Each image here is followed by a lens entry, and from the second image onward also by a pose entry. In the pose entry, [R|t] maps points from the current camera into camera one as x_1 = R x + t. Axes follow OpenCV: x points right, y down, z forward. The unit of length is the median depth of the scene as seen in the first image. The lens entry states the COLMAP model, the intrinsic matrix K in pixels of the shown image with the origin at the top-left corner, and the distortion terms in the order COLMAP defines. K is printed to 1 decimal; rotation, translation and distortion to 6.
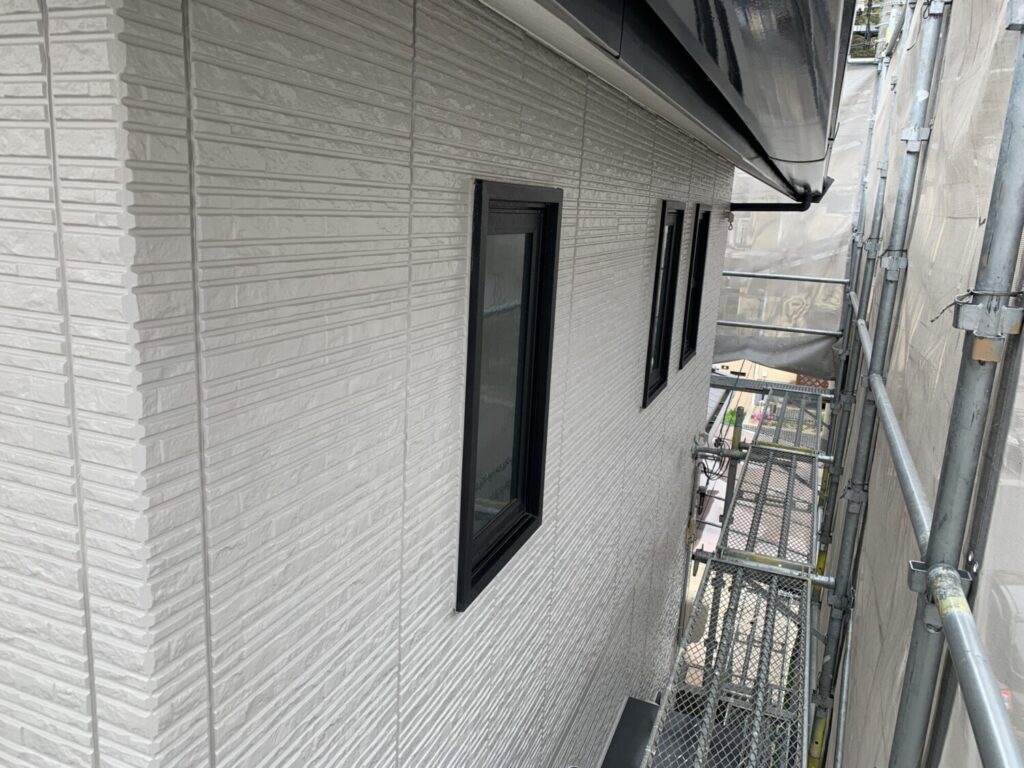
lens RADIAL K [[766.8, 0, 510.2], [0, 766.8, 370.8], [0, 0, 1]] dist [0.005370, -0.001627]
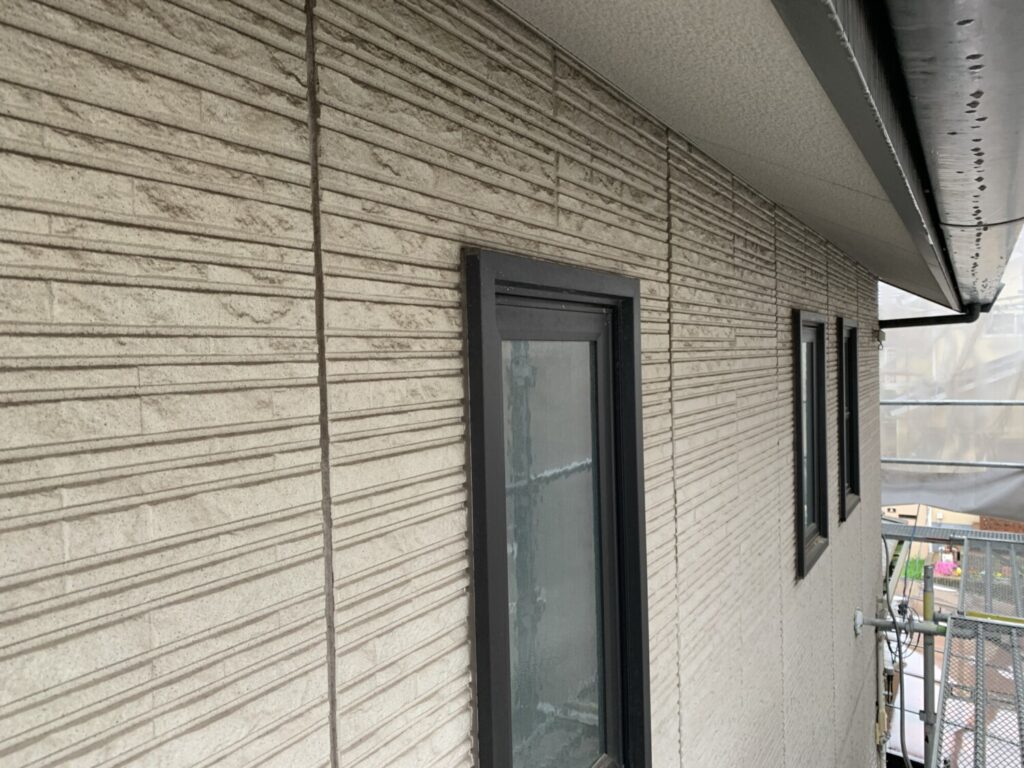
lens RADIAL K [[766.8, 0, 510.2], [0, 766.8, 370.8], [0, 0, 1]] dist [0.005370, -0.001627]
pose [[0.983156, -0.072195, -0.167903, 0.035802], [0.037798, 0.979132, -0.199682, -0.011917], [0.178815, 0.189972, 0.965368, 0.180406]]
